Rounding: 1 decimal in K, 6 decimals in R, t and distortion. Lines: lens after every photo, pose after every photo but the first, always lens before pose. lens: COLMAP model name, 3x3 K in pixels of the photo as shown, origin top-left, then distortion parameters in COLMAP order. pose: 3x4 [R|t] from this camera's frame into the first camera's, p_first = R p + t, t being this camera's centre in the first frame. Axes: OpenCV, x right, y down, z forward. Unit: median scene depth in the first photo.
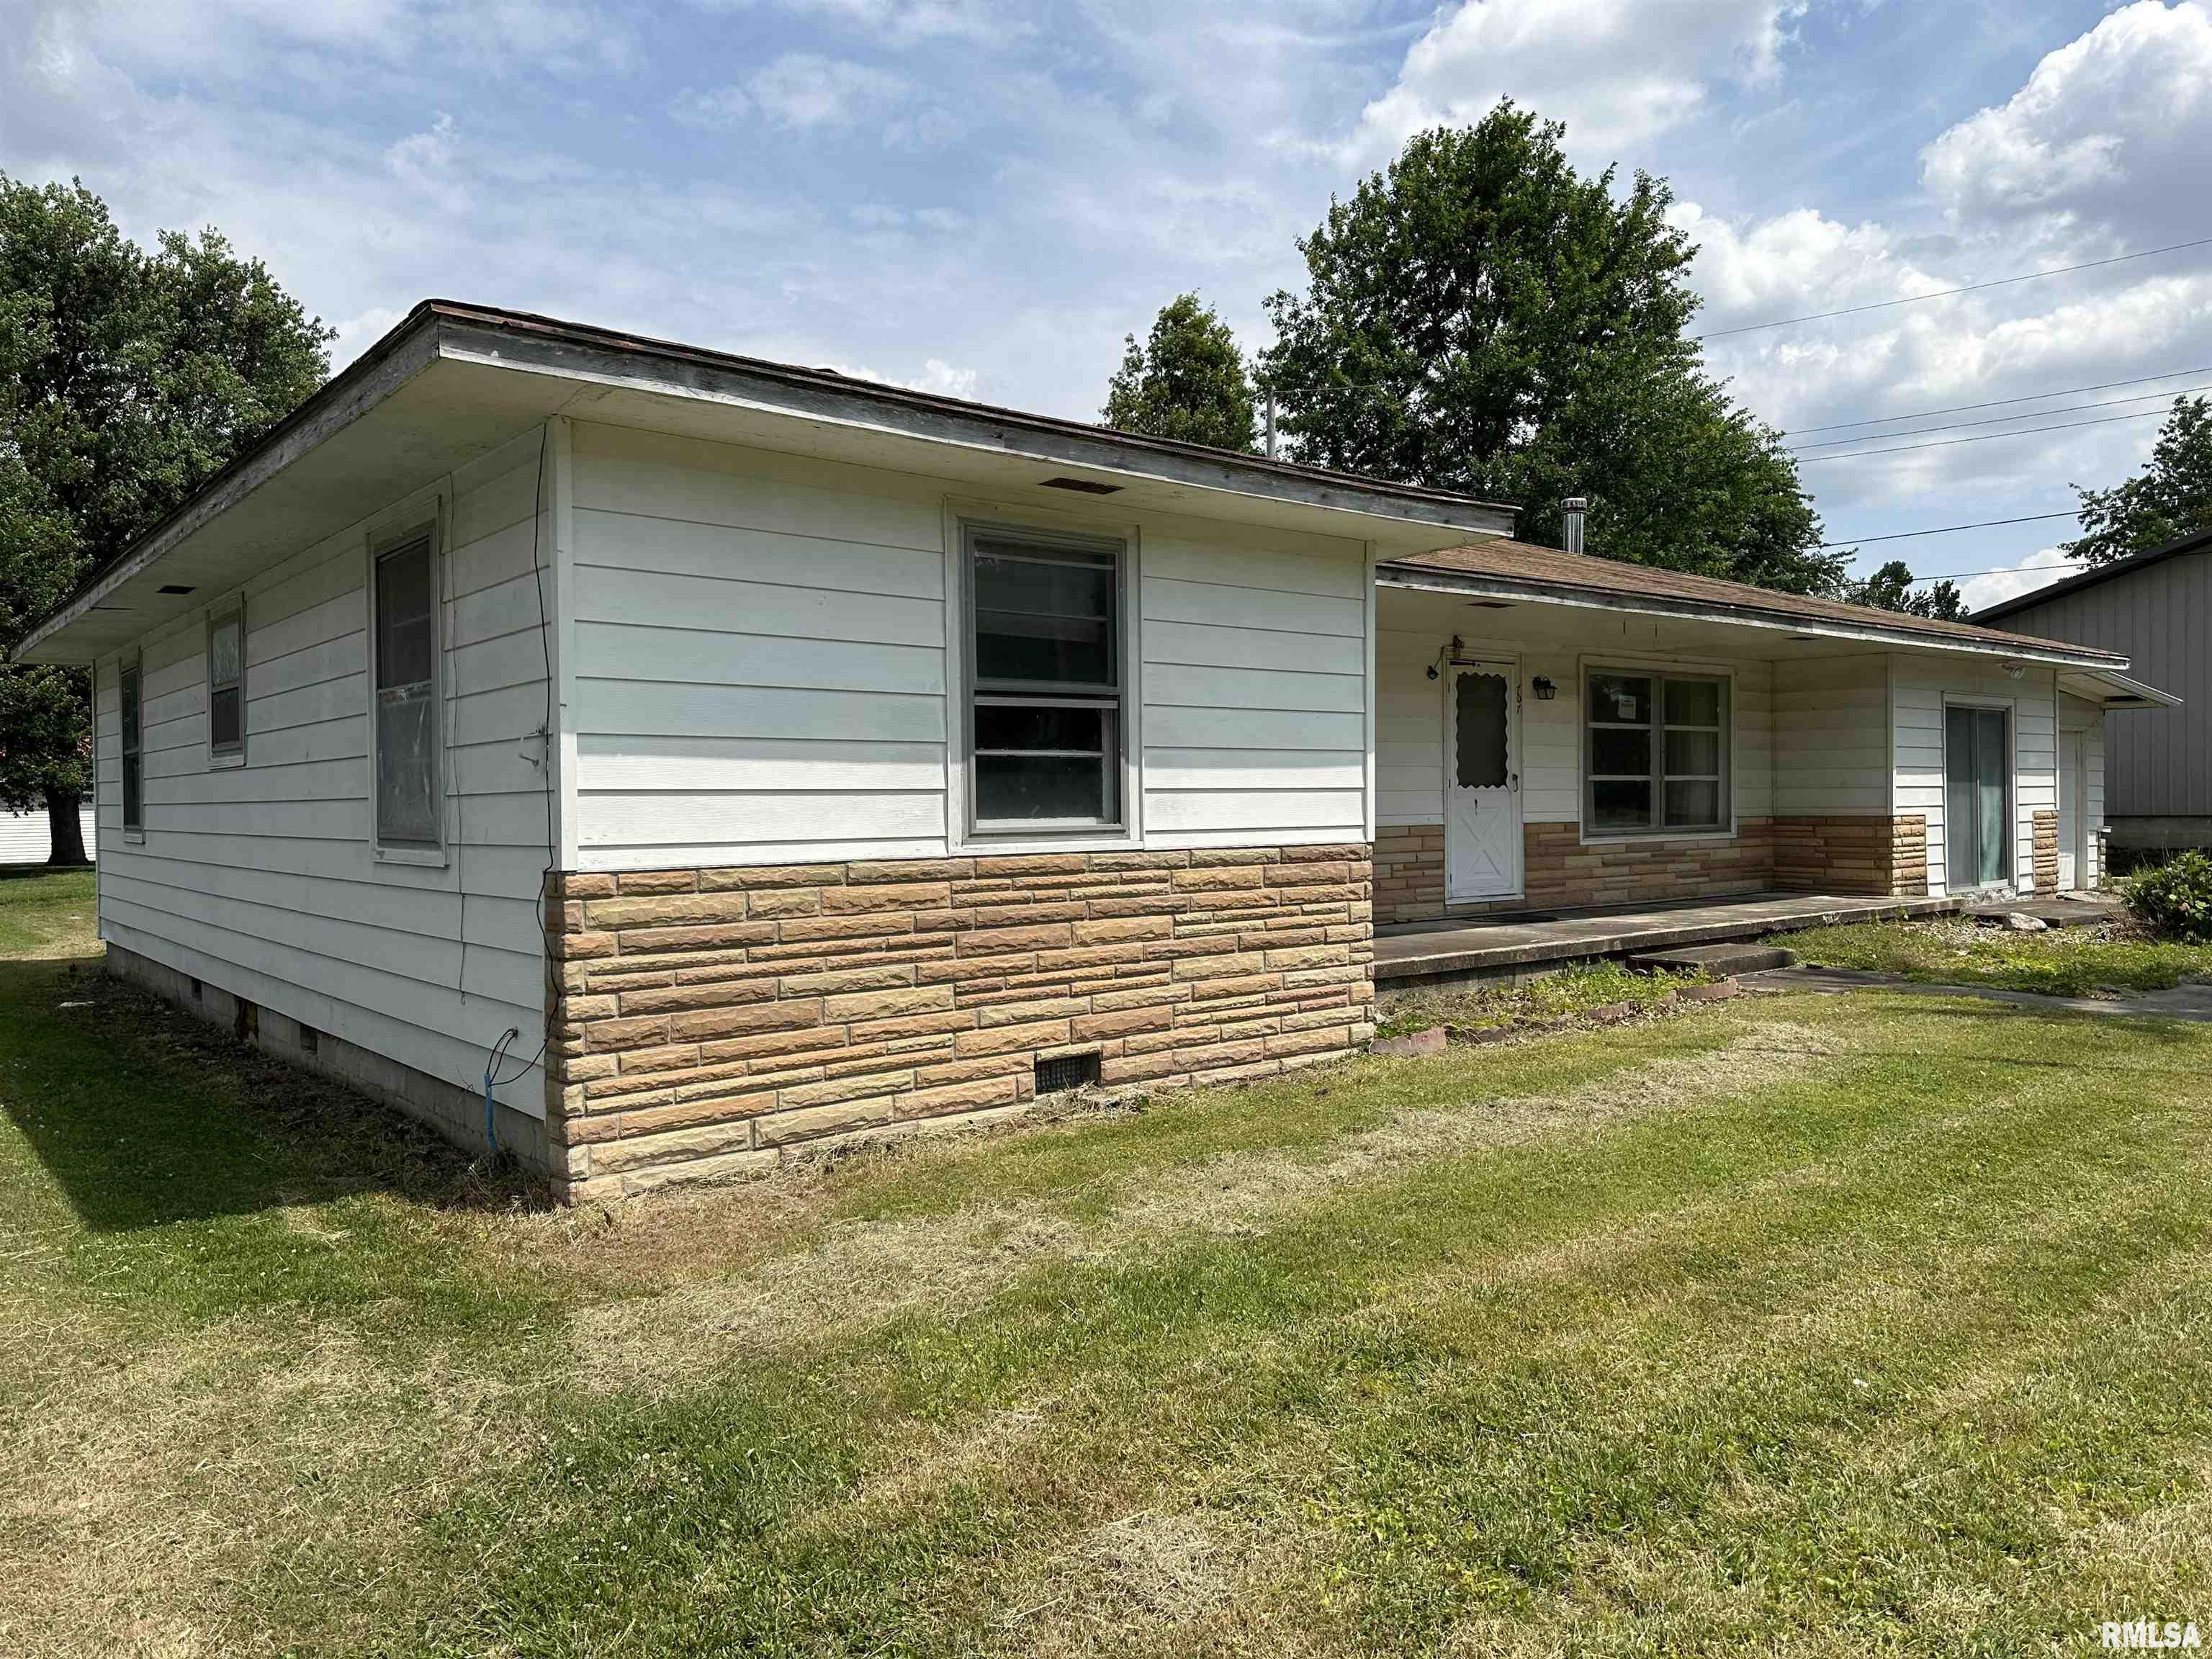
lens RADIAL K [[1536.6, 0, 1100.7], [0, 1536.6, 817.1], [0, 0, 1]] dist [0.064416, -0.077918]
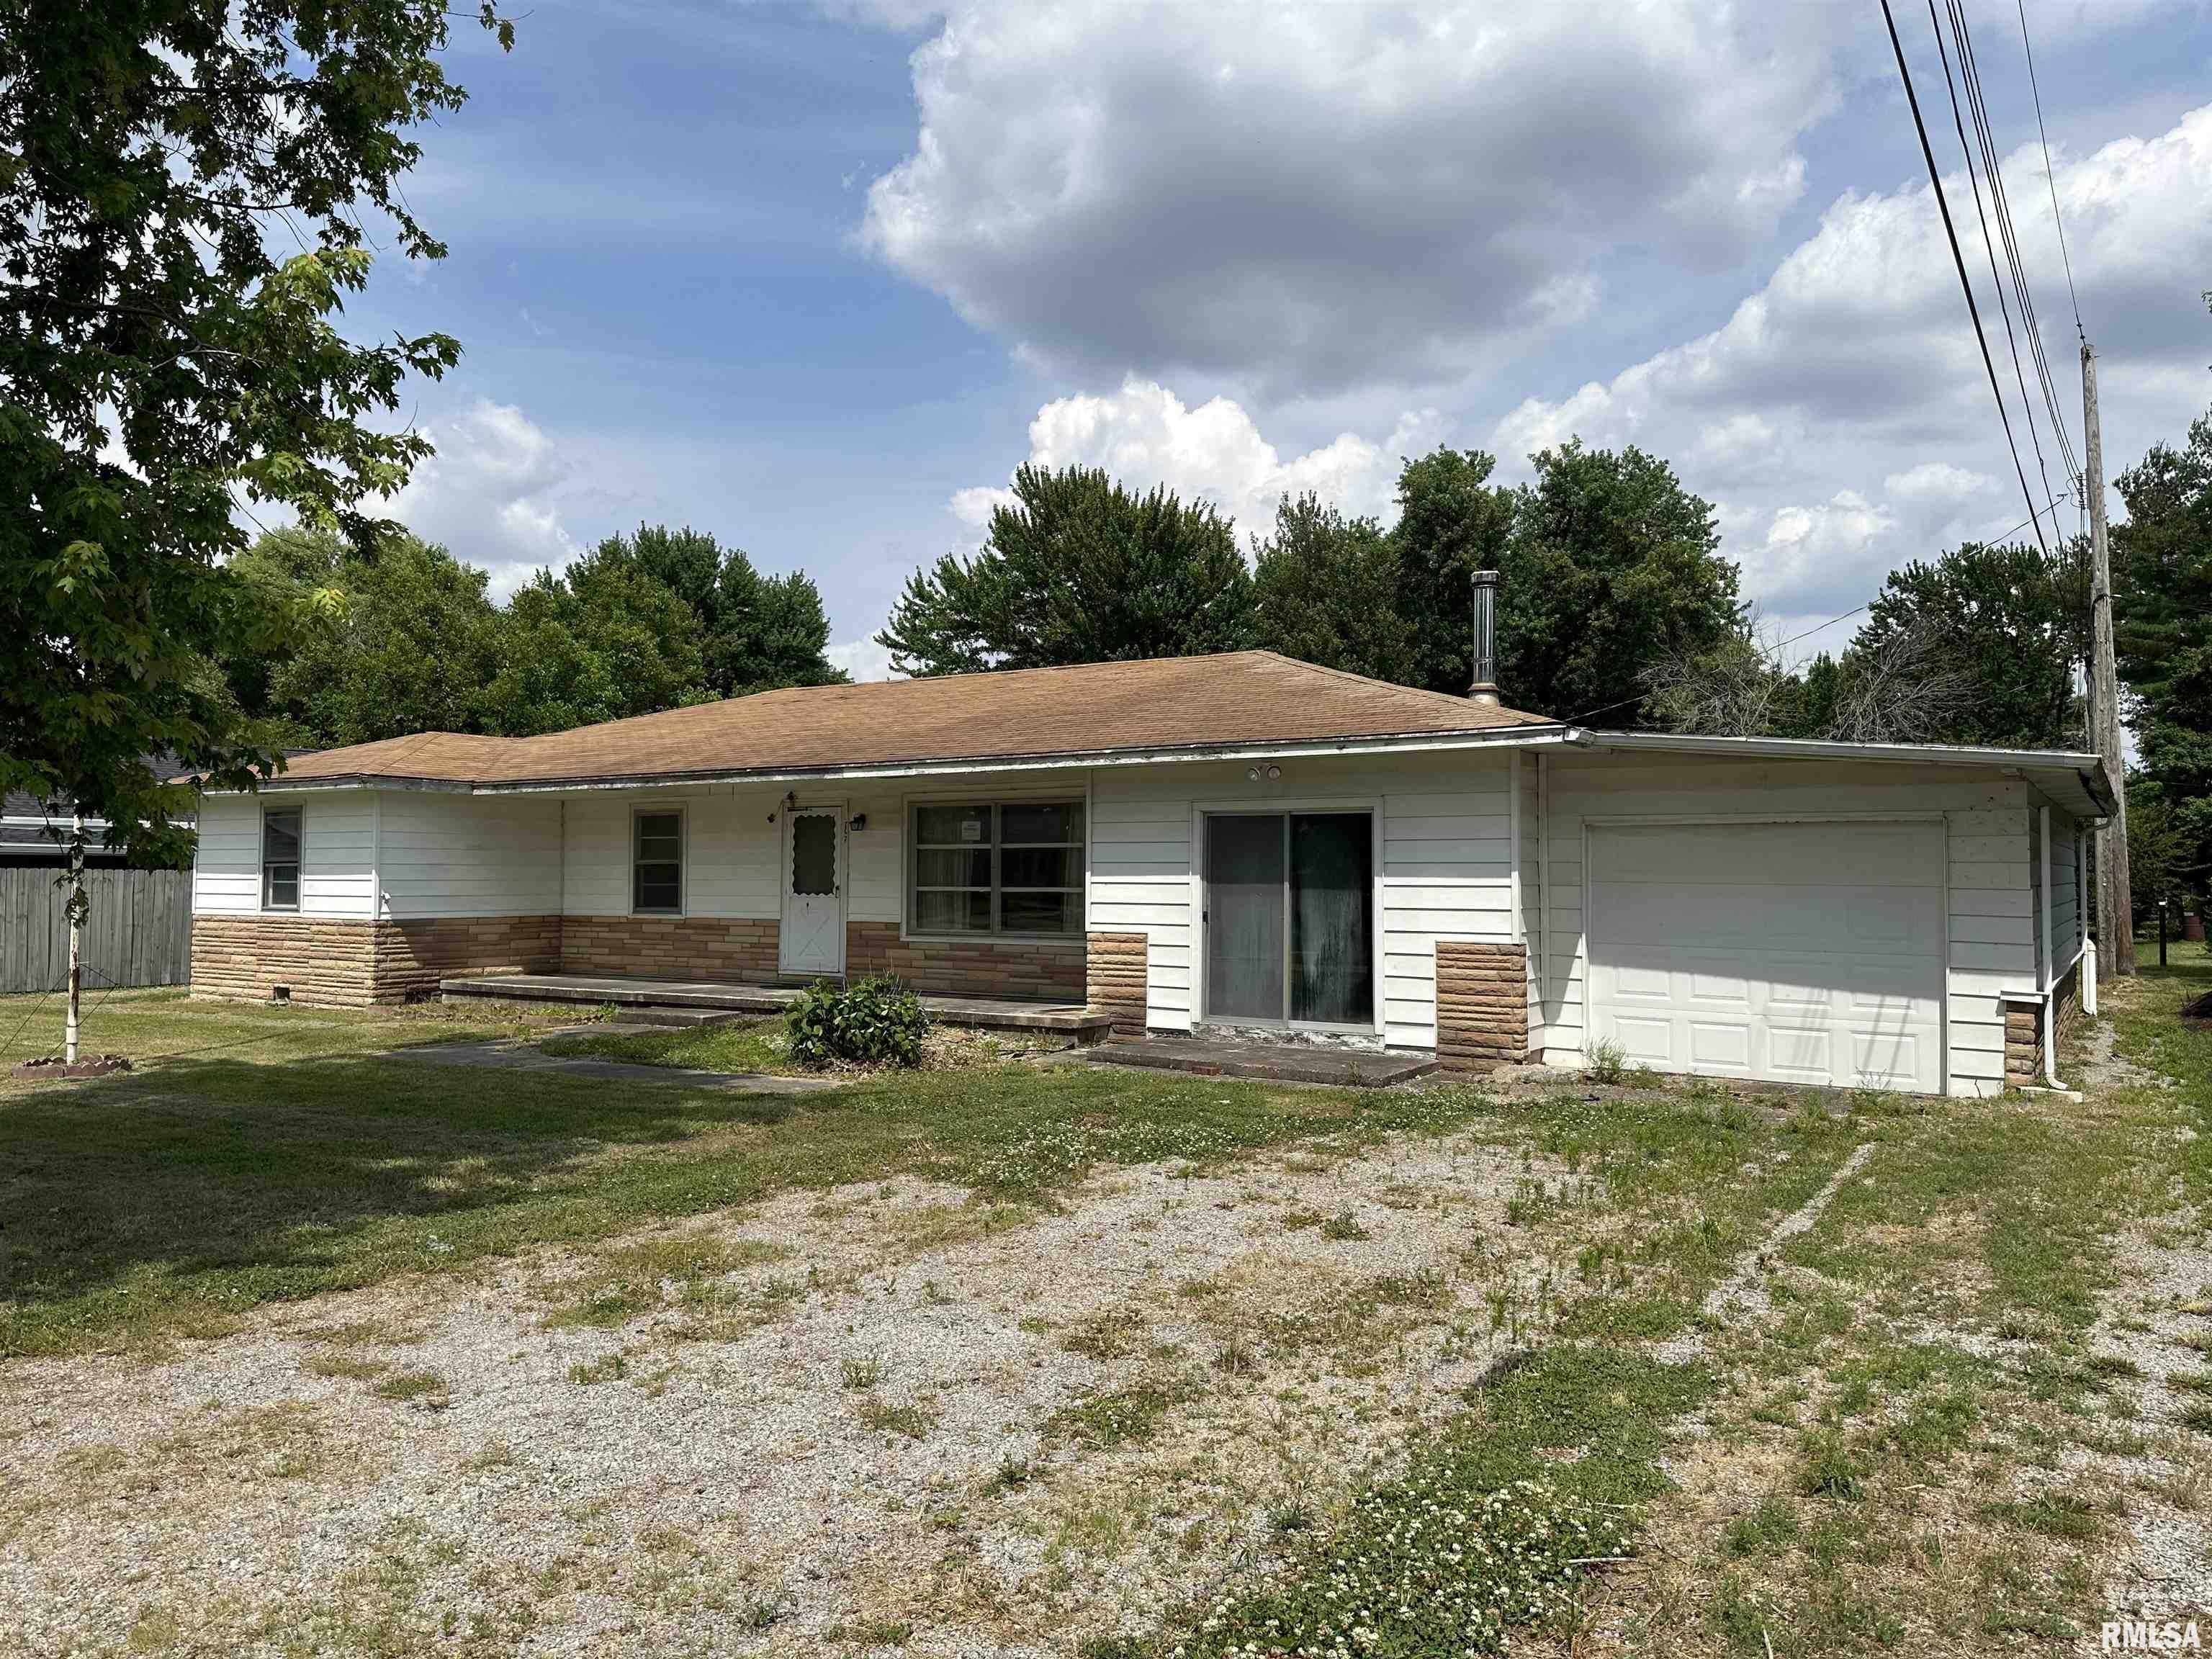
lens RADIAL K [[1536.6, 0, 1118.2], [0, 1536.6, 811.2], [0, 0, 1]] dist [0.064416, -0.077918]
pose [[0.308003, -0.029287, -0.950935, 1.722246], [-0.016444, 0.999213, -0.036100, -0.050834], [0.951243, 0.026756, 0.307279, 0.840187]]
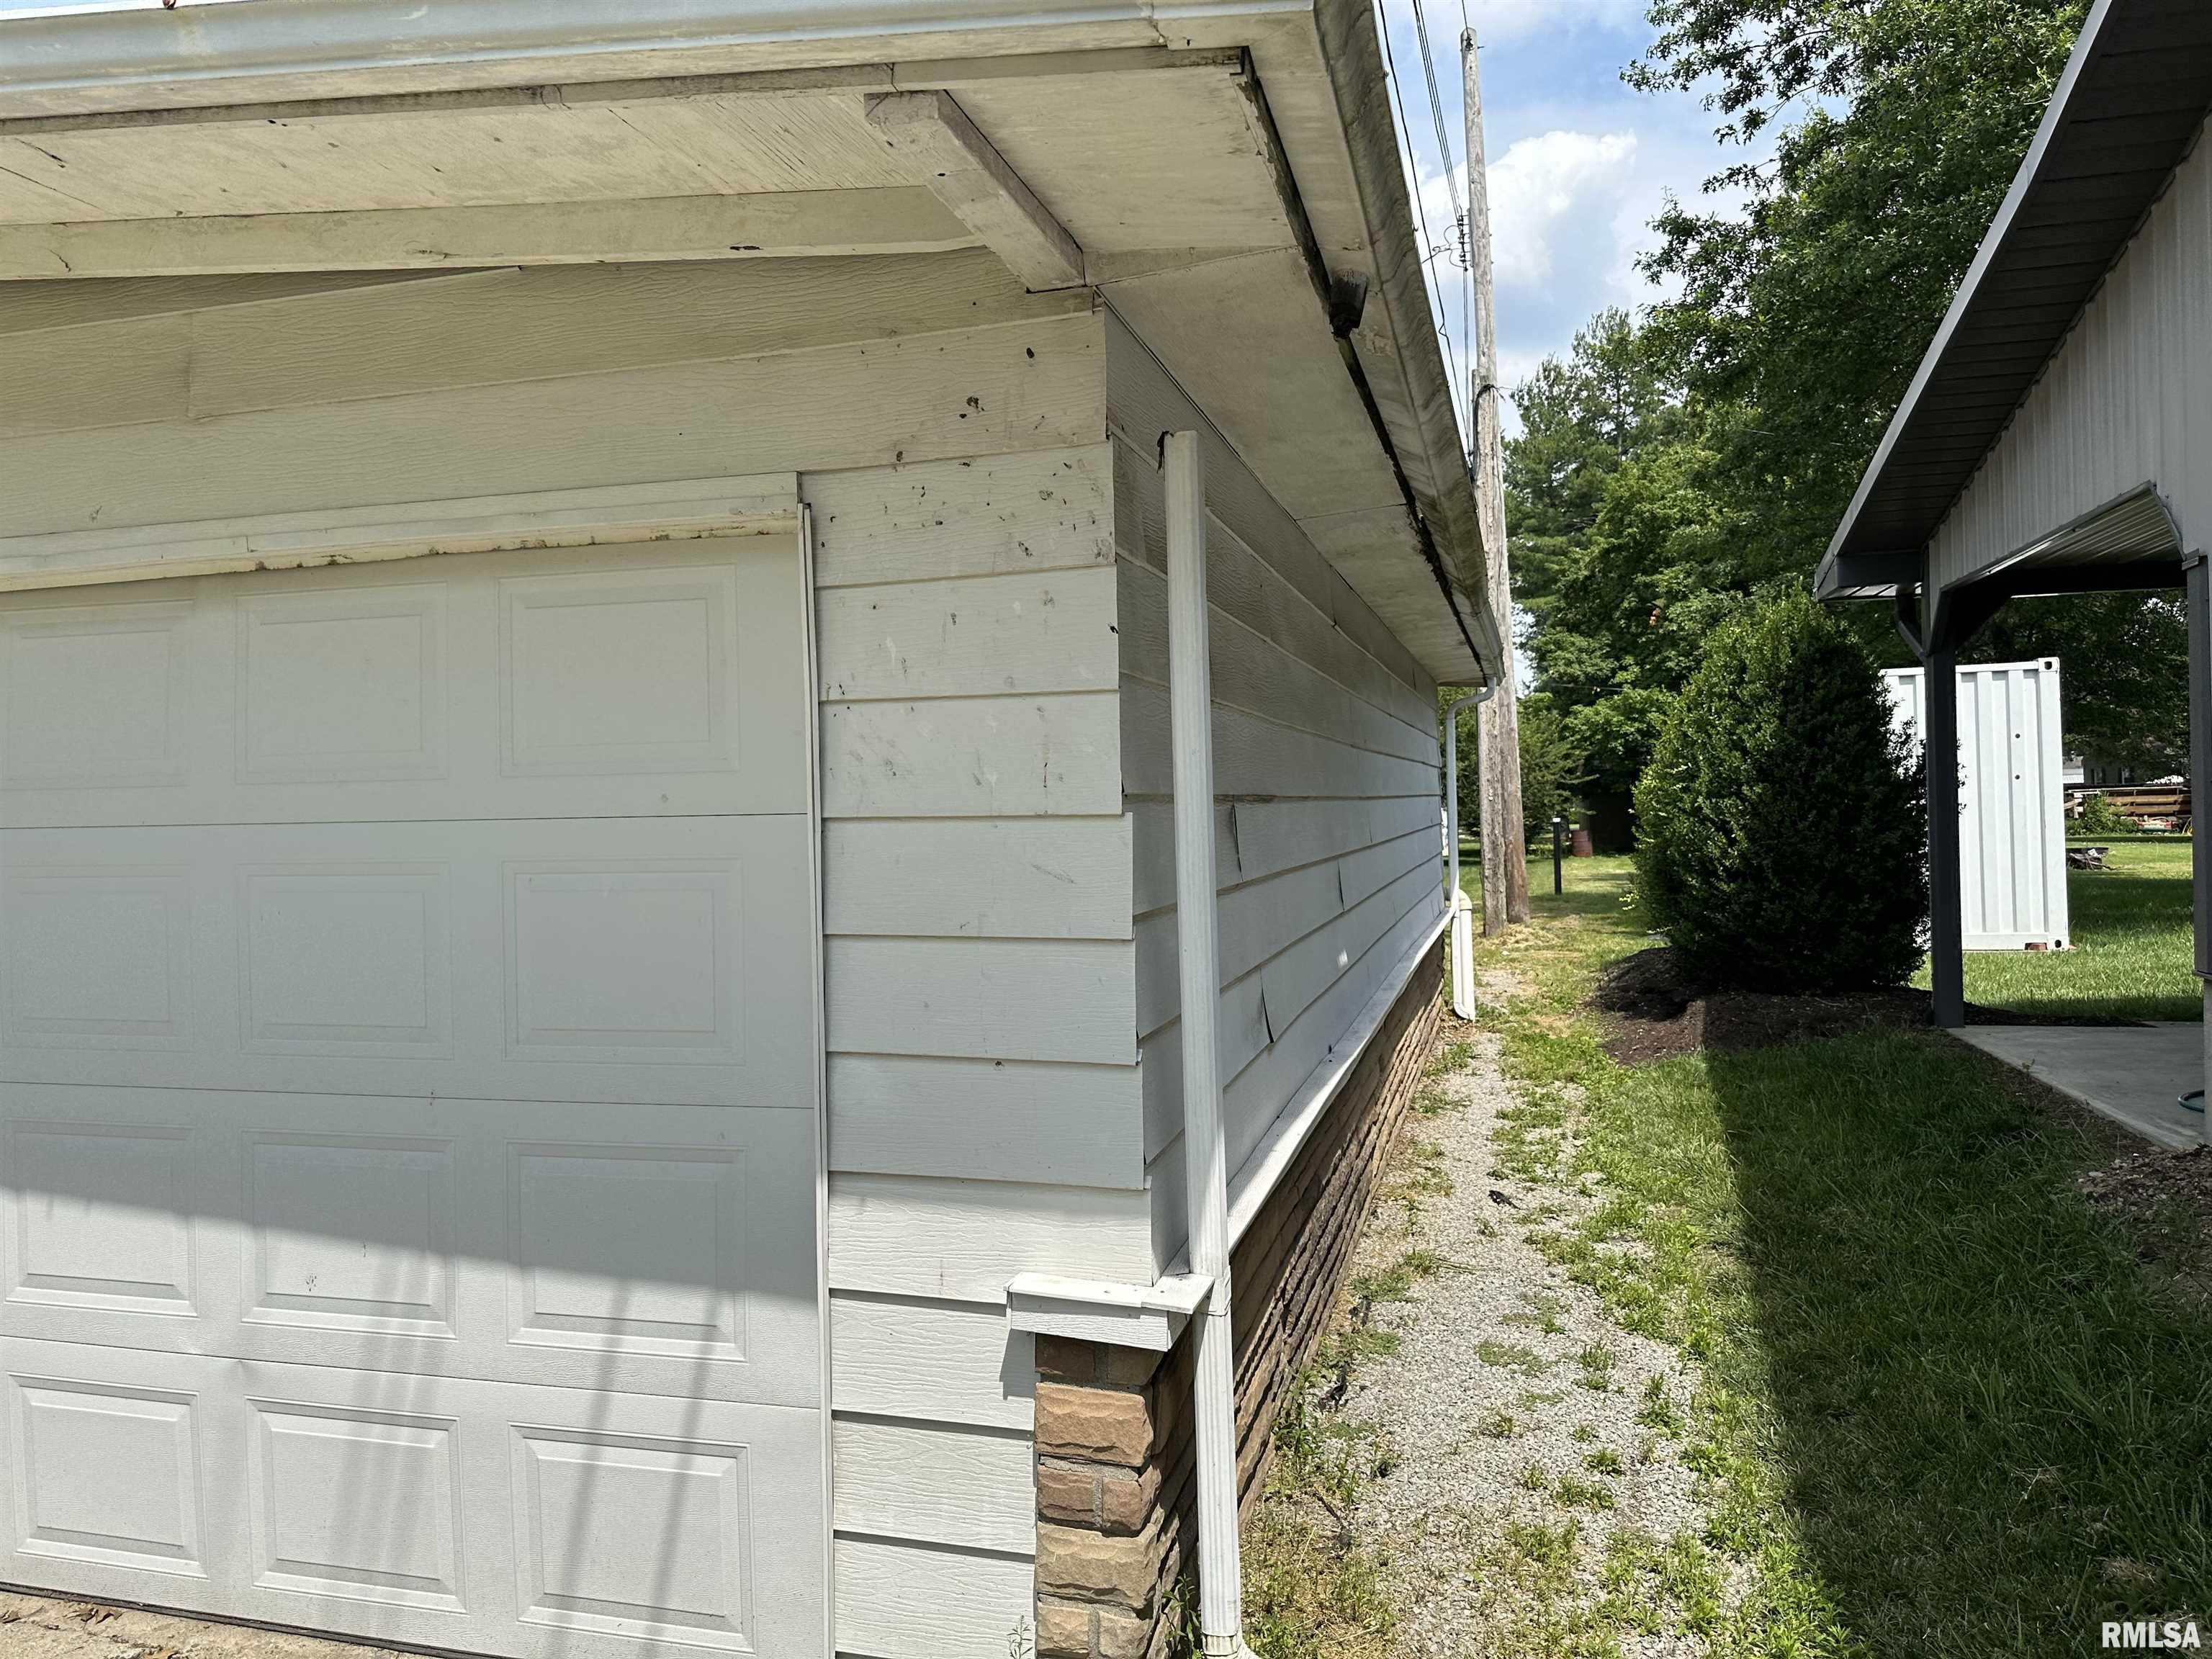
lens RADIAL K [[1536.6, 0, 1055.2], [0, 1536.6, 832.5], [0, 0, 1]] dist [0.064416, -0.077918]
pose [[0.560914, 0.006349, -0.827850, 1.189366], [0.013780, 0.999760, 0.017004, -0.048272], [0.827759, -0.020945, 0.560692, 1.495481]]
